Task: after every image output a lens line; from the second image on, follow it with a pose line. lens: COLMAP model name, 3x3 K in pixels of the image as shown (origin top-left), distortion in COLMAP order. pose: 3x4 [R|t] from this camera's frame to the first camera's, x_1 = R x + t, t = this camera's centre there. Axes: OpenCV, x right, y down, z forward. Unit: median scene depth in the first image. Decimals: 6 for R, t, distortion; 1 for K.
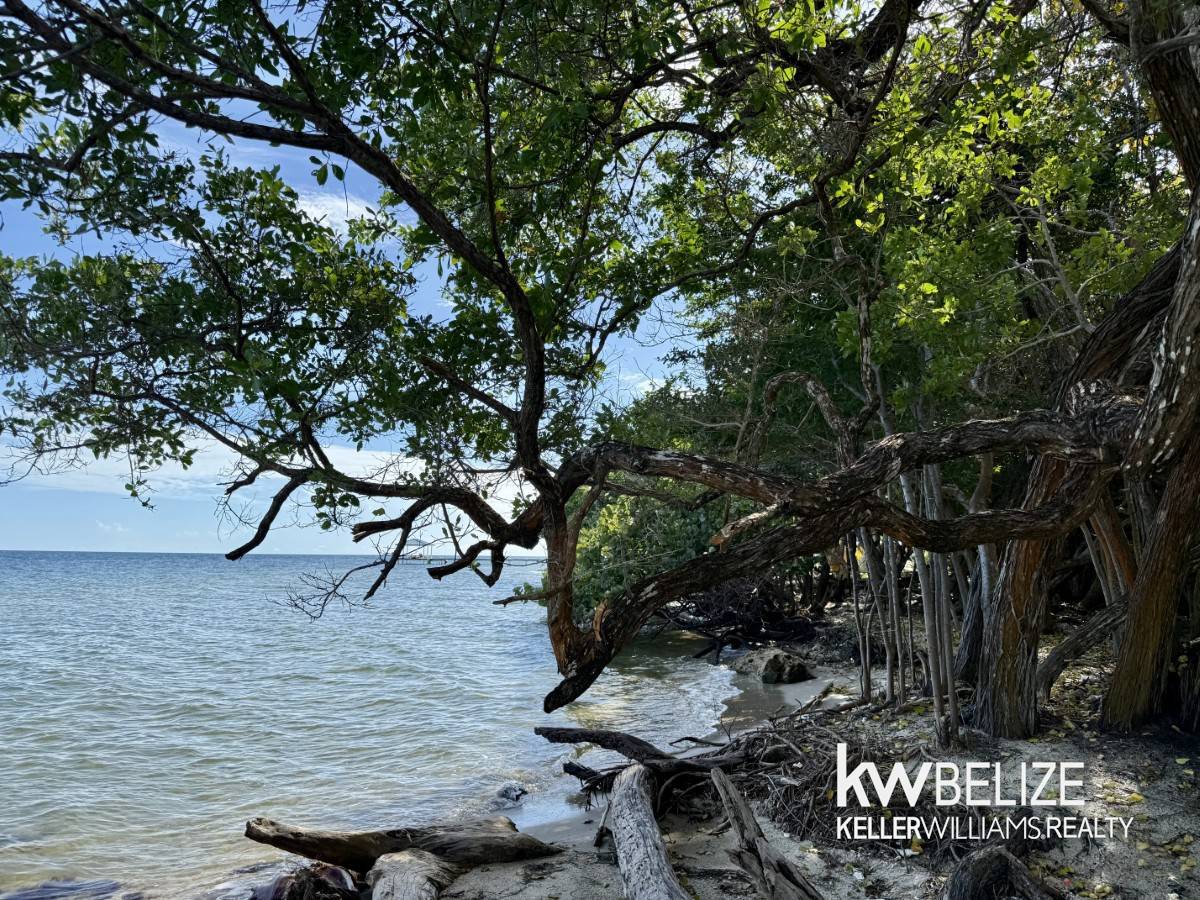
lens RADIAL K [[843.0, 0, 600.0], [0, 843.0, 450.0], [0, 0, 1]] dist [-0.000161, -0.000112]
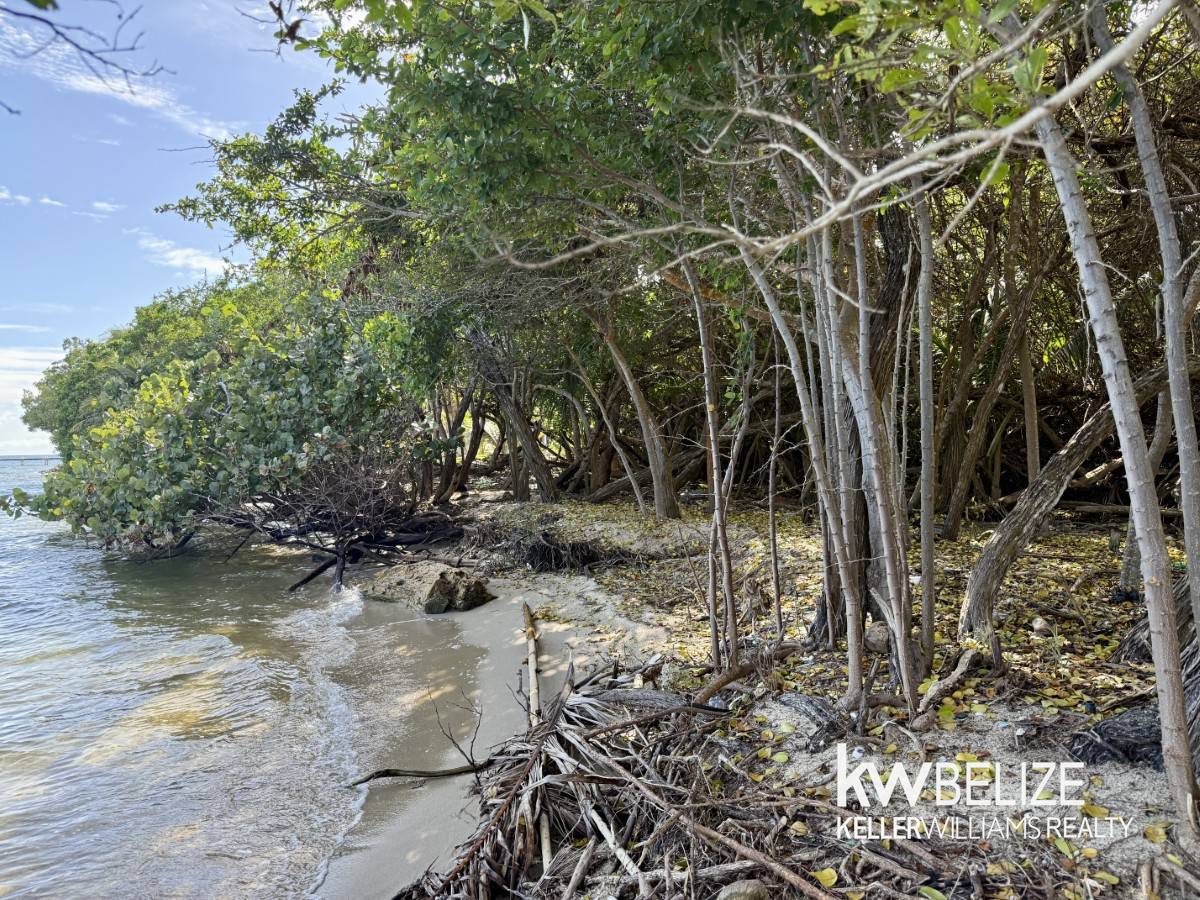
lens RADIAL K [[729.2, 0, 600.0], [0, 729.2, 450.0], [0, 0, 1]] dist [-0.040068, -0.000042]
pose [[0.834188, -0.024509, 0.550935, -0.013873], [-0.046929, 0.992233, 0.115197, 0.053983], [-0.549479, -0.121951, 0.826559, 0.368843]]
